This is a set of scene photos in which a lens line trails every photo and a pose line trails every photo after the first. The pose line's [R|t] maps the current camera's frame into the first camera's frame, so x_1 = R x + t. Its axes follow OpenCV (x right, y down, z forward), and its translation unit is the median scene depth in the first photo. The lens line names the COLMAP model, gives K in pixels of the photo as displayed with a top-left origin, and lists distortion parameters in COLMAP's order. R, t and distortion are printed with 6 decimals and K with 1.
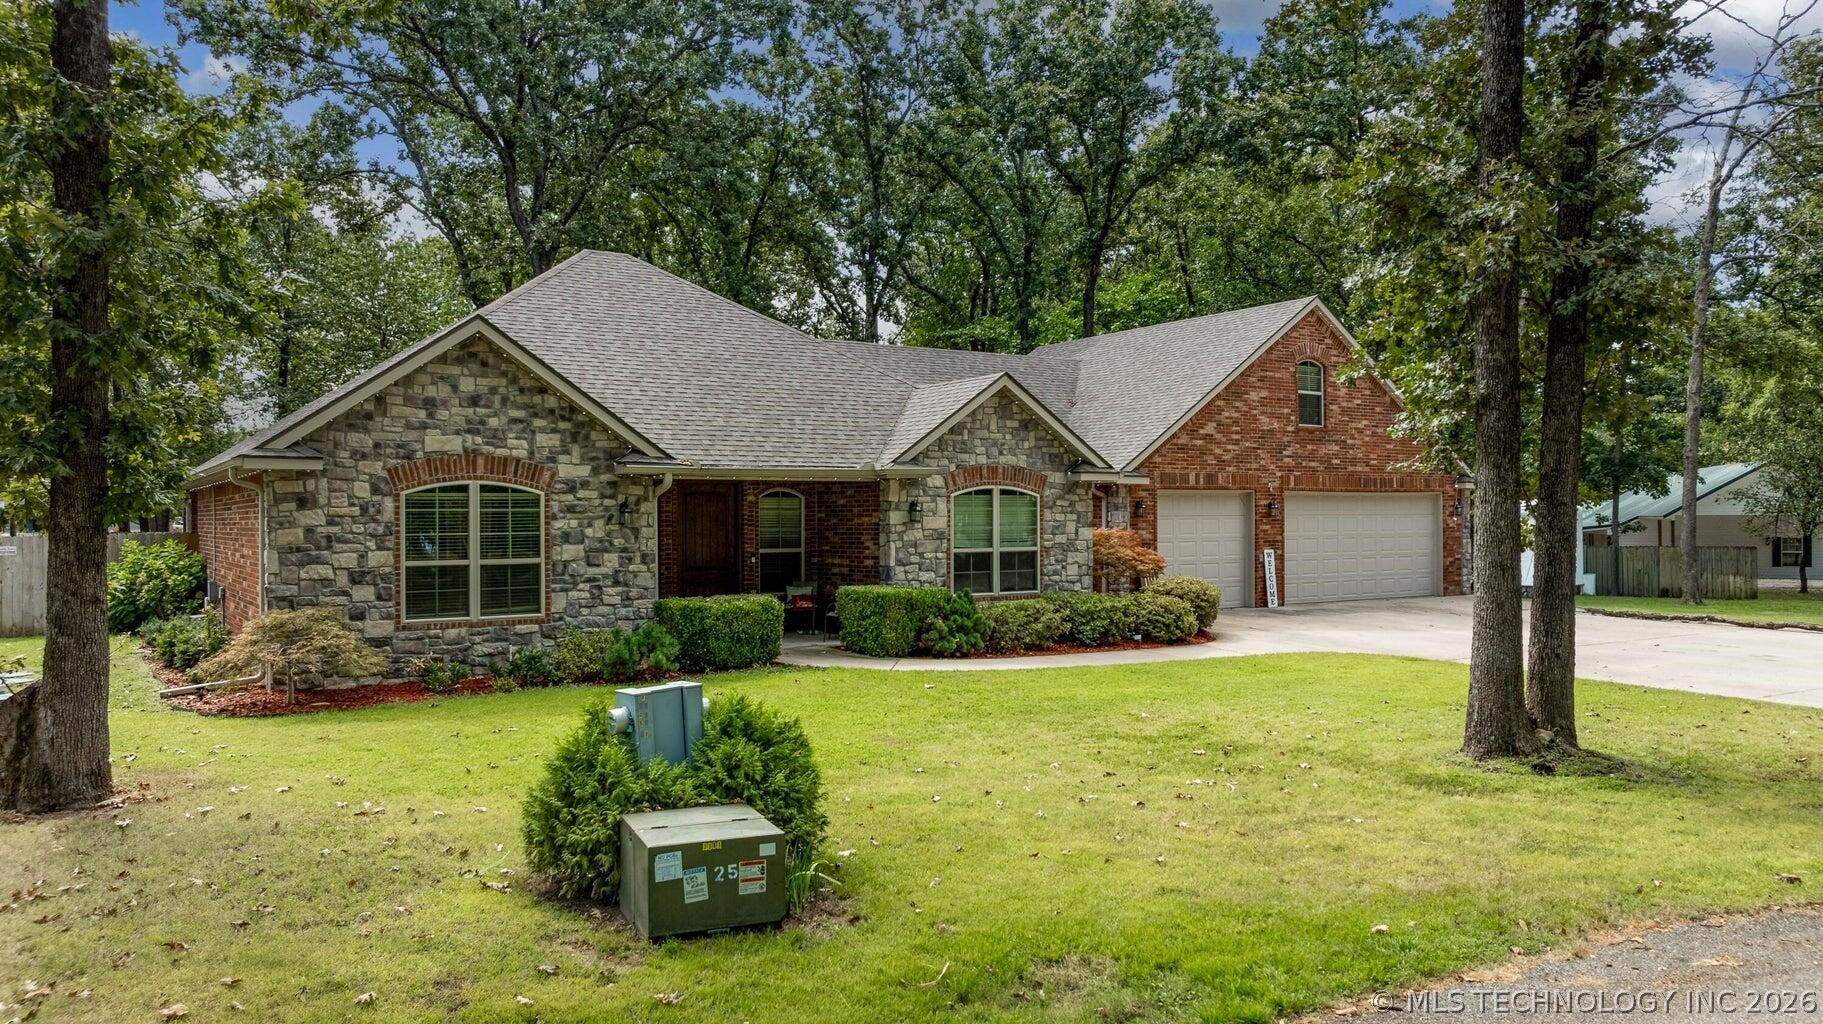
lens RADIAL K [[1287.8, 0, 911.5], [0, 1287.8, 512.0], [0, 0, 1]] dist [-0.006470, -0.002330]
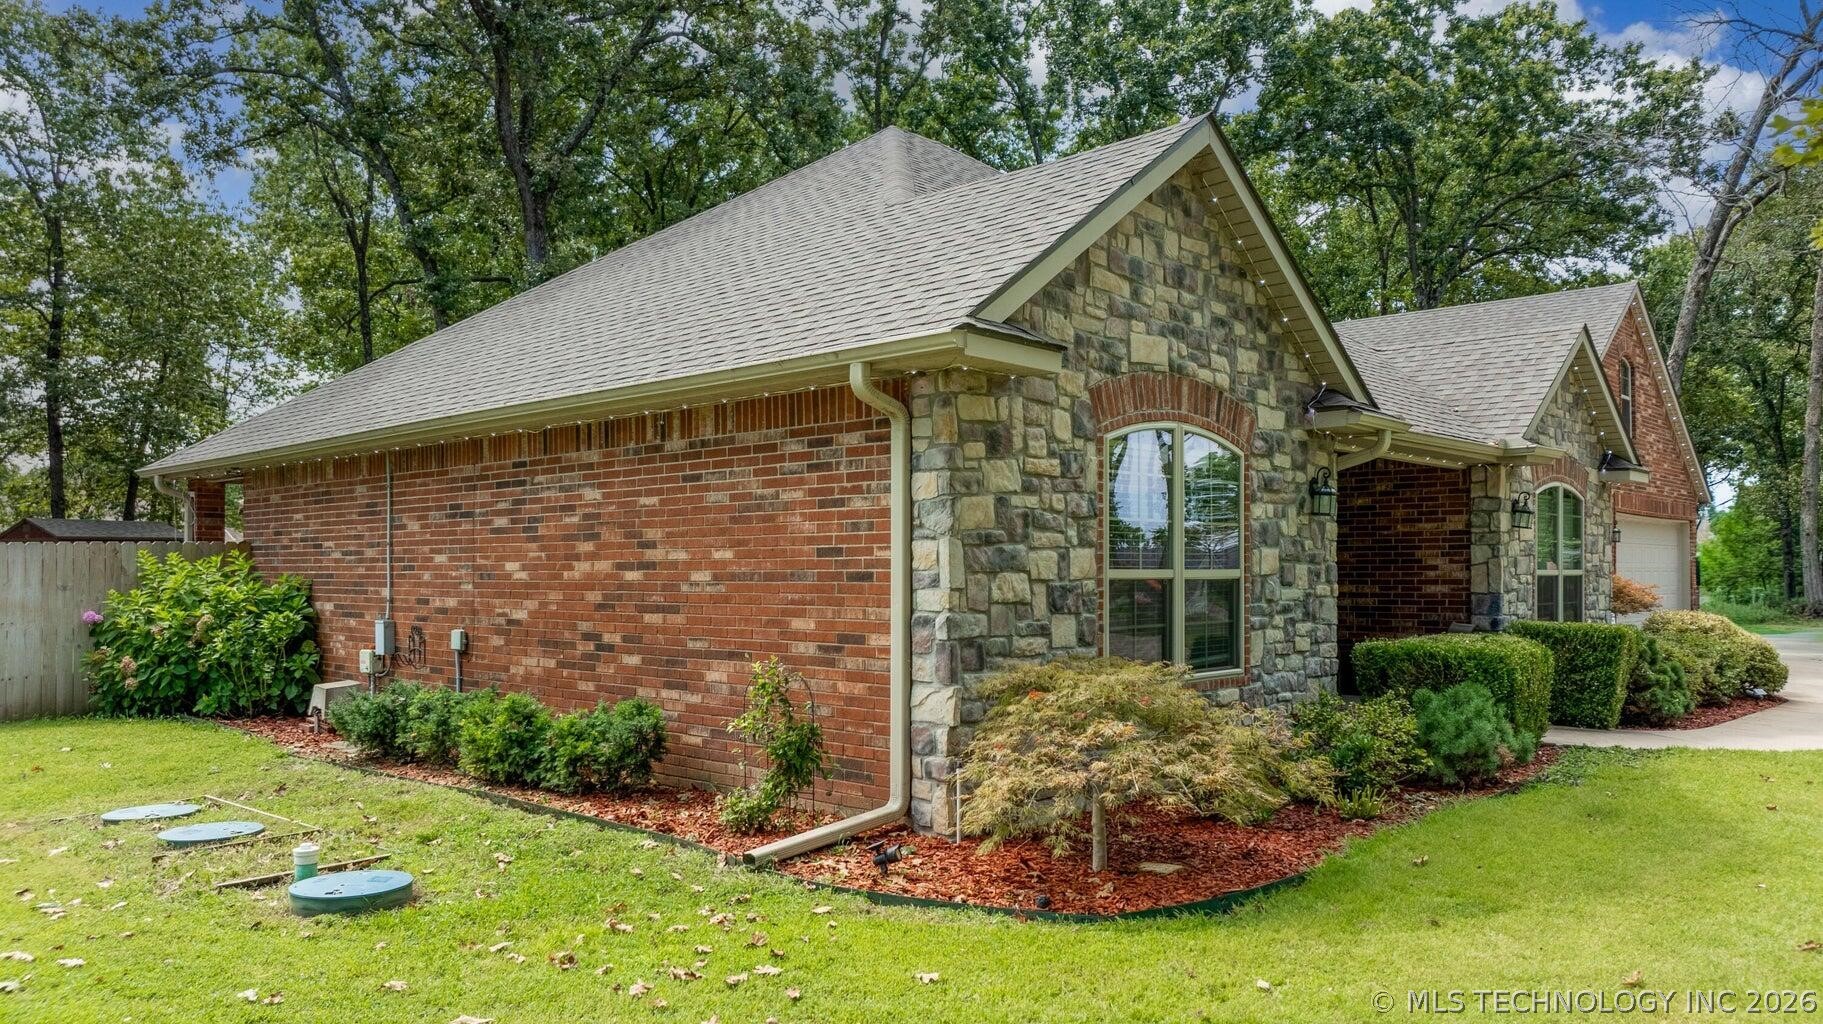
lens RADIAL K [[1298.4, 0, 914.7], [0, 1298.4, 550.8], [0, 0, 1]] dist [-0.005154, 0.000005]
pose [[0.971008, 0.010307, 0.238823, -0.546804], [-0.007261, 0.999881, -0.013627, 0.035421], [-0.238935, 0.011498, 0.970967, 0.470743]]
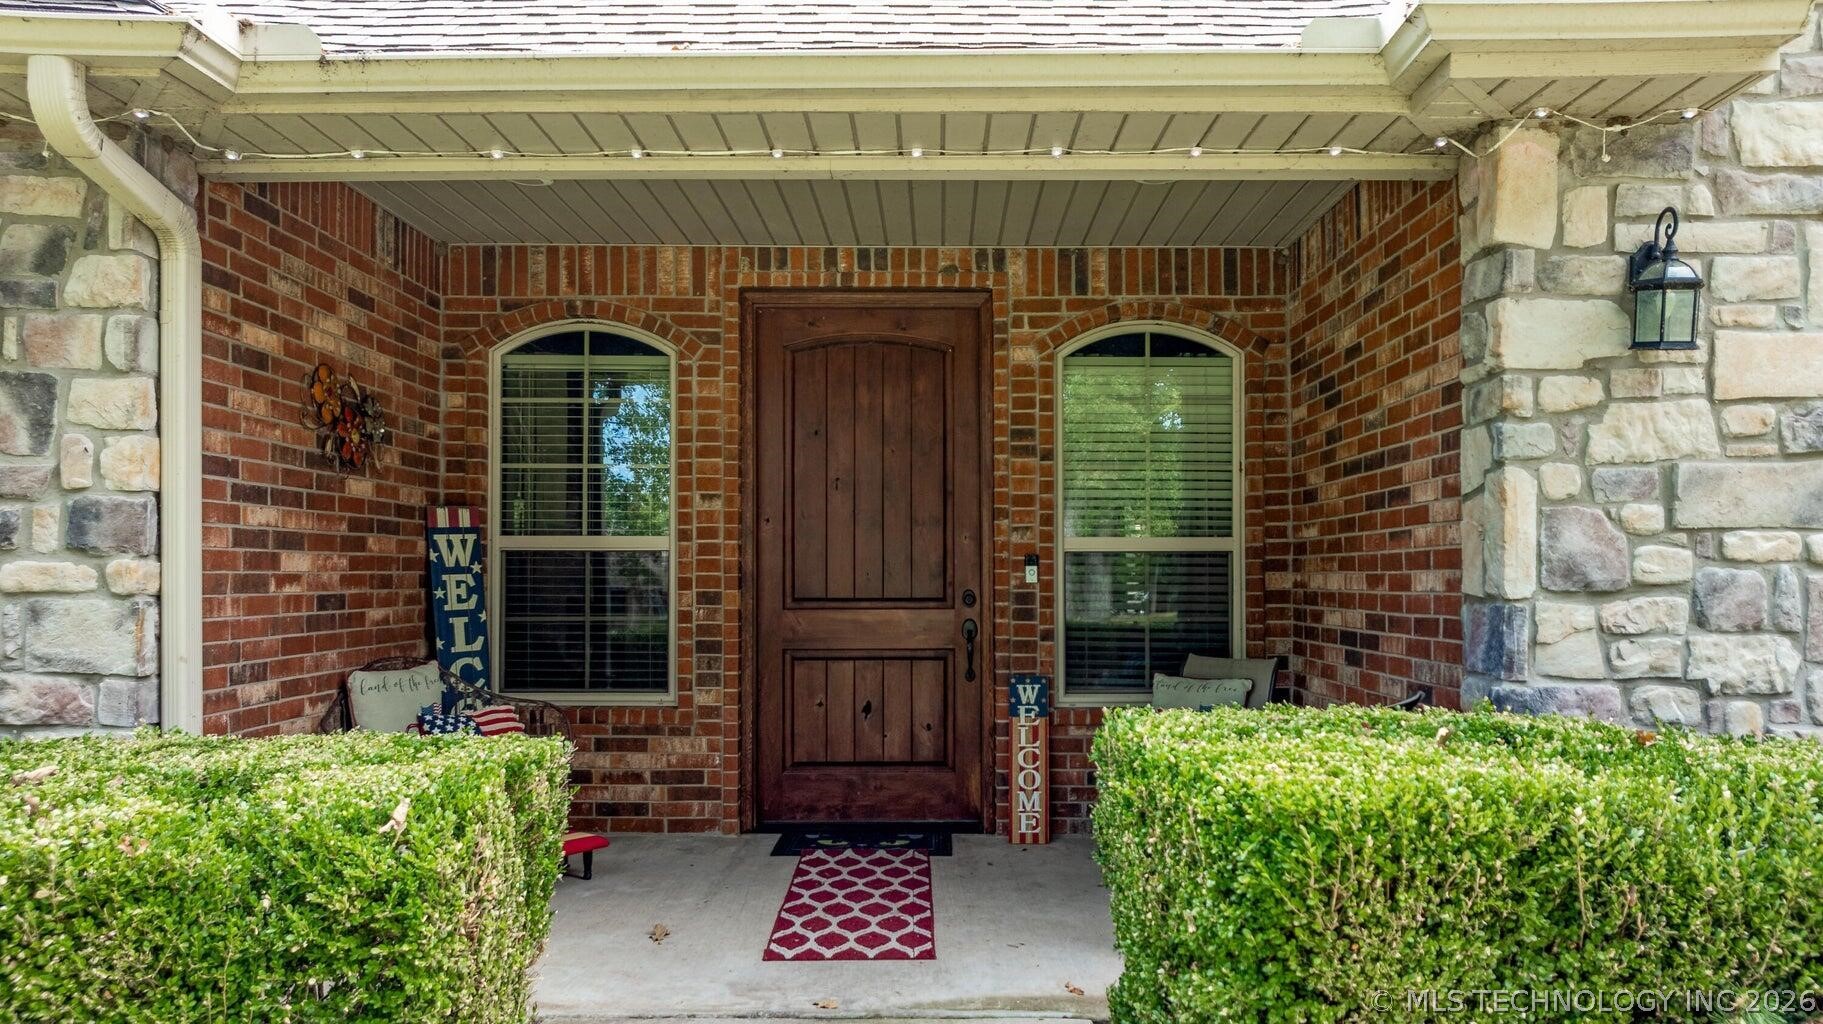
lens RADIAL K [[1297.2, 0, 953.4], [0, 1297.2, 535.1], [0, 0, 1]] dist [-0.008093, -0.002648]
pose [[0.843525, -0.010982, -0.536978, 0.018300], [0.000071, 0.999793, -0.020336, 0.042058], [0.537090, 0.017116, 0.843351, 0.918156]]
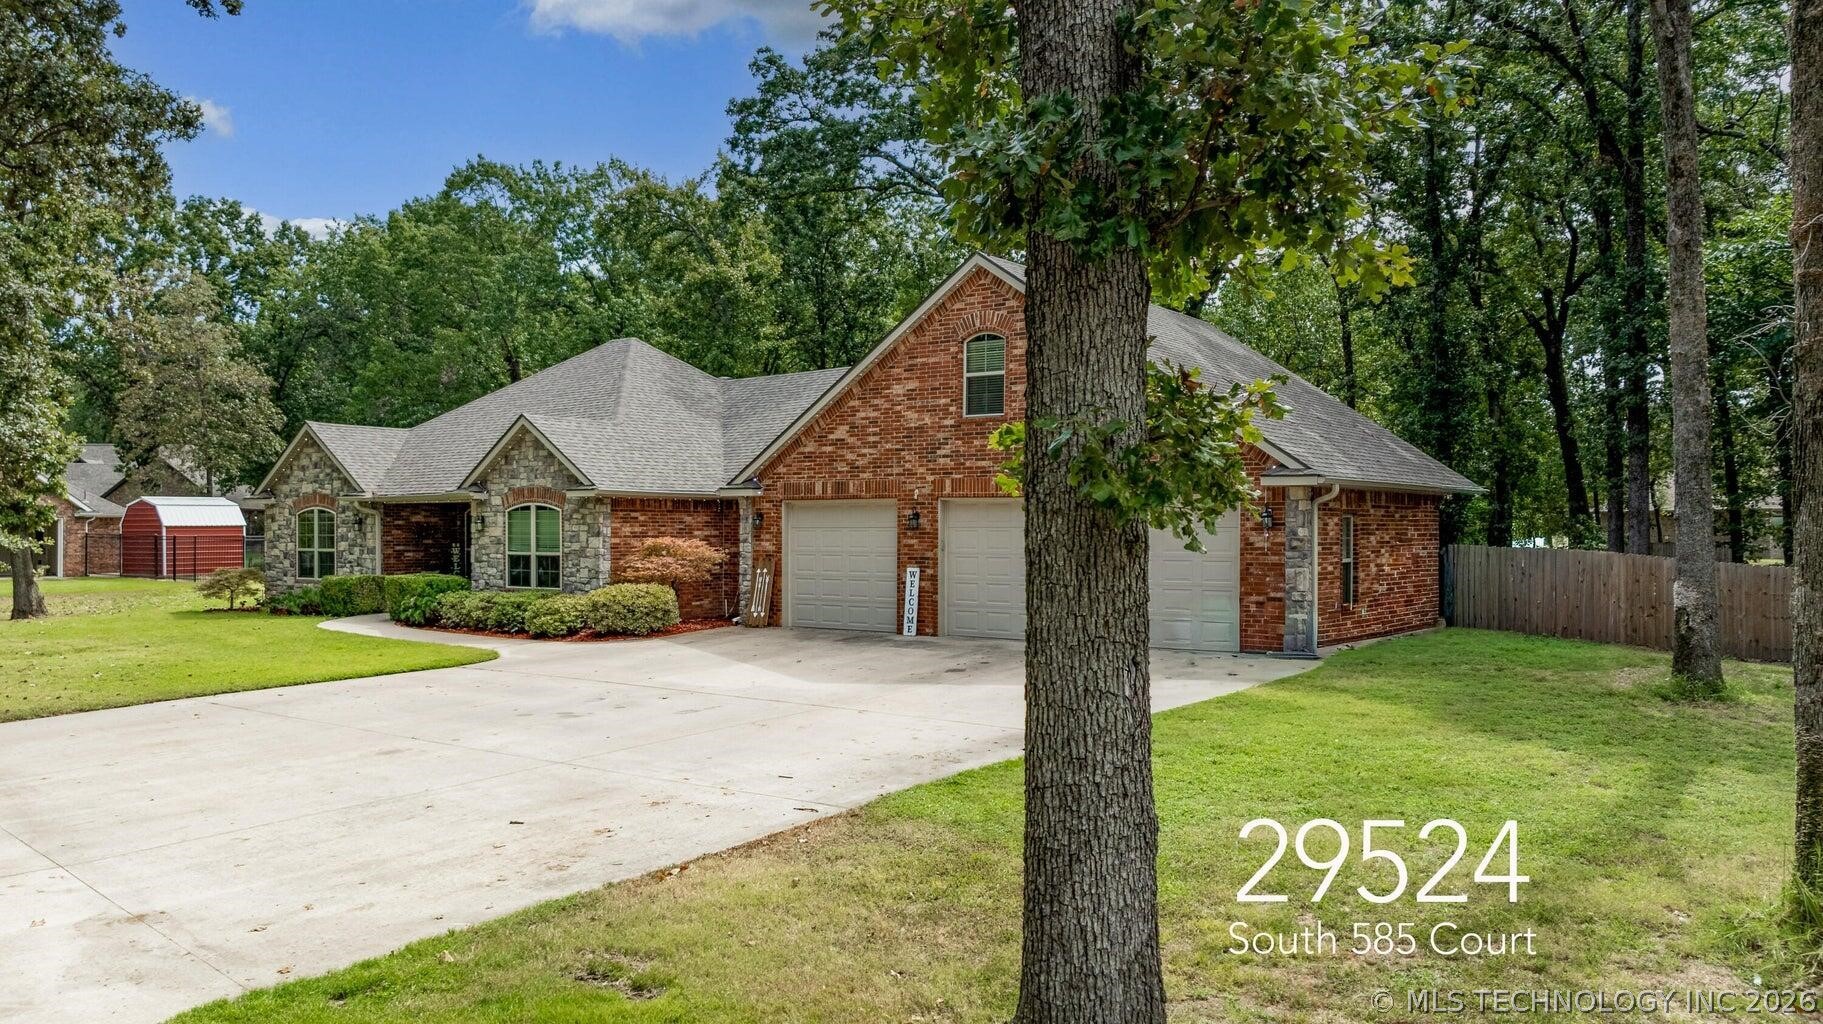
lens RADIAL K [[1351.0, 0, 882.7], [0, 1351.0, 514.6], [0, 0, 1]] dist [0.016631, -0.084939]
pose [[0.334020, -0.004269, -0.942556, 1.733977], [0.001866, 0.999991, -0.003868, -0.003877], [0.942564, -0.000466, 0.334025, 1.063524]]
